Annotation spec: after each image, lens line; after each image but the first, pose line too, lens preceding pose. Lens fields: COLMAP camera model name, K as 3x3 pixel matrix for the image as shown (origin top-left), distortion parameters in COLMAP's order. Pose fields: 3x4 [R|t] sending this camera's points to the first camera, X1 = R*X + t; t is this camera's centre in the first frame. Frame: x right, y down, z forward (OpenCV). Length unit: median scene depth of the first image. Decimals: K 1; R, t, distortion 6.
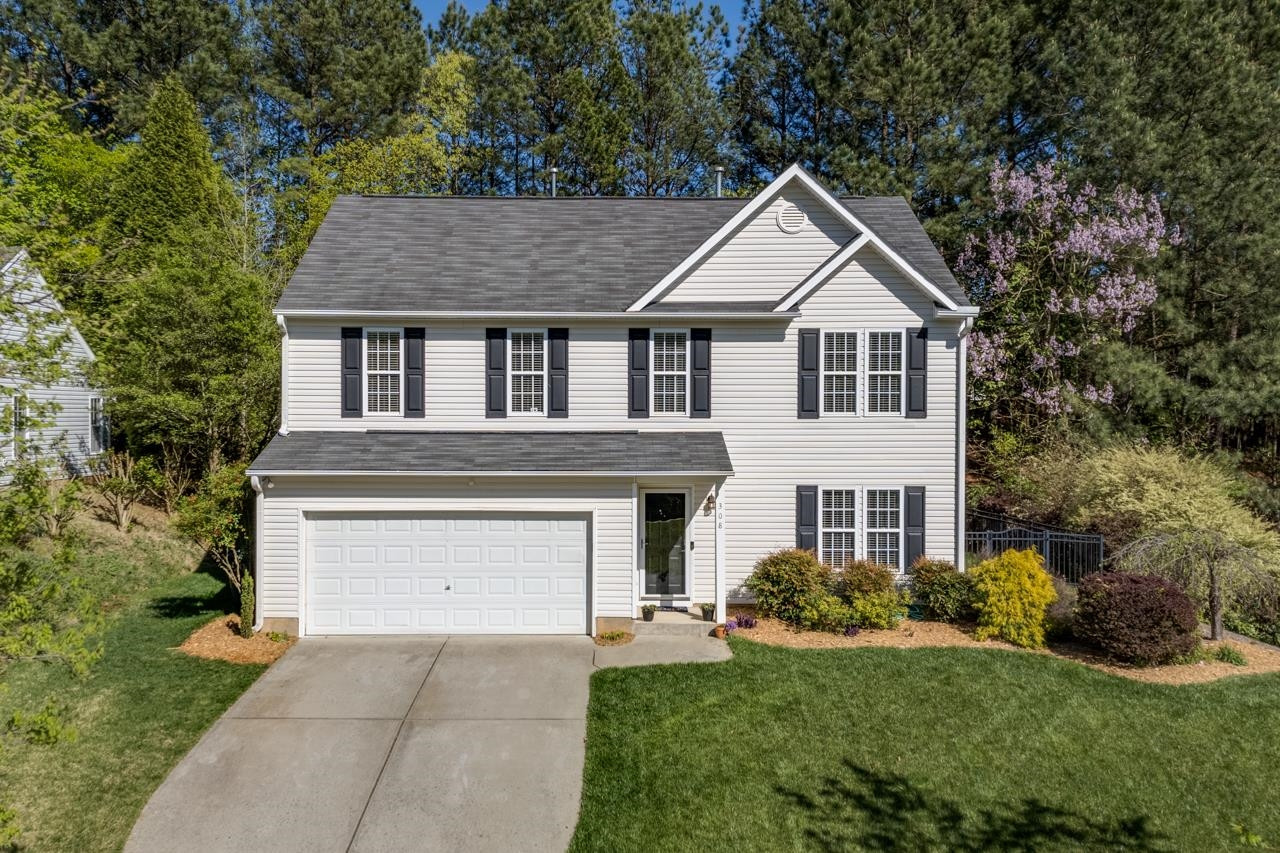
lens RADIAL K [[1248.0, 0, 616.4], [0, 1248.0, 407.1], [0, 0, 1]] dist [0.065841, 0.000000]
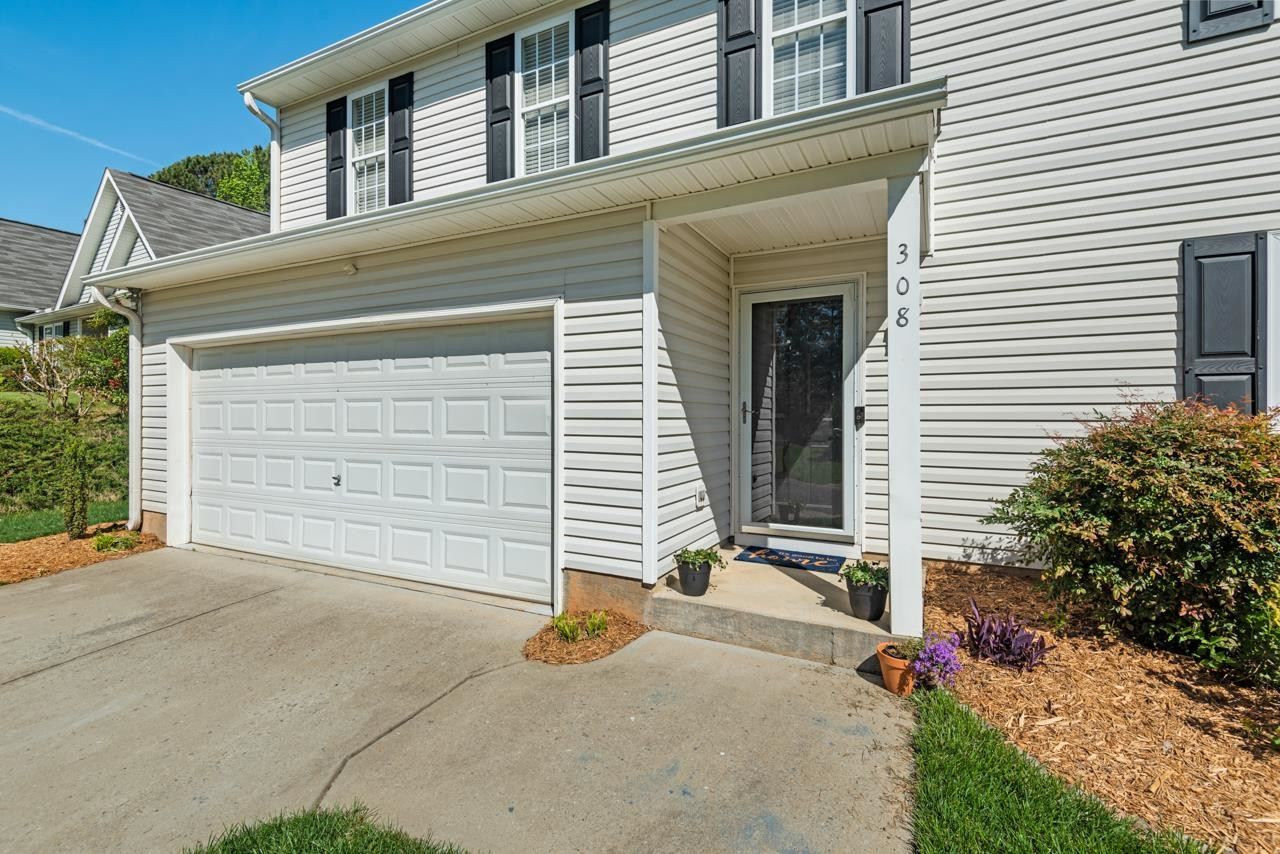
lens RADIAL K [[581.8, 0, 635.4], [0, 581.8, 420.9], [0, 0, 1]] dist [0.014904, -0.008089]
pose [[0.886712, 0.002544, -0.462316, 0.085299], [0.001329, 0.999967, 0.008052, 0.111080], [0.462321, -0.007754, 0.886679, 0.787965]]
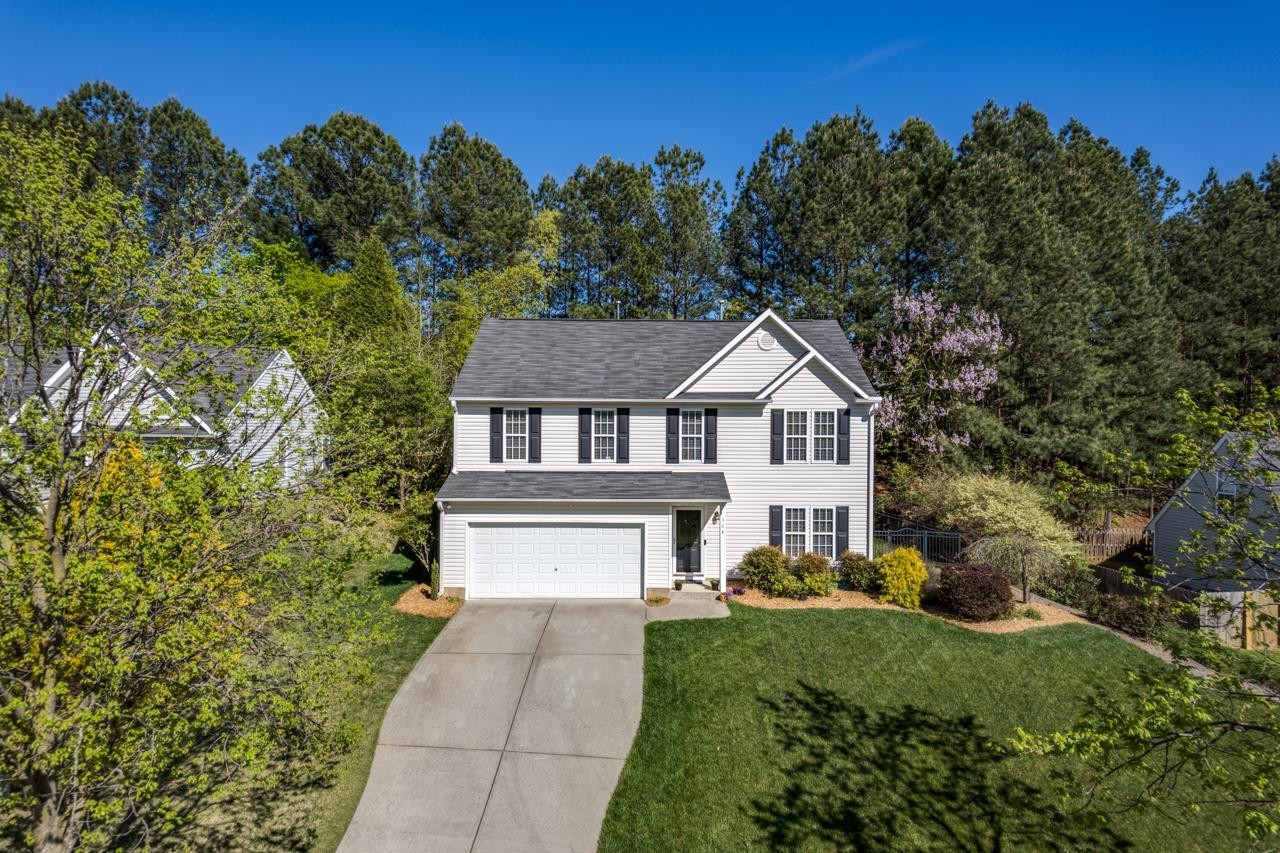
lens RADIAL K [[844.4, 0, 646.8], [0, 844.4, 419.8], [0, 0, 1]] dist [0.070157, -0.006007]
pose [[0.999994, 0.003471, -0.000769, -0.015026], [-0.003470, 0.999994, 0.000901, -0.049307], [0.000772, -0.000898, 0.999999, -0.100253]]
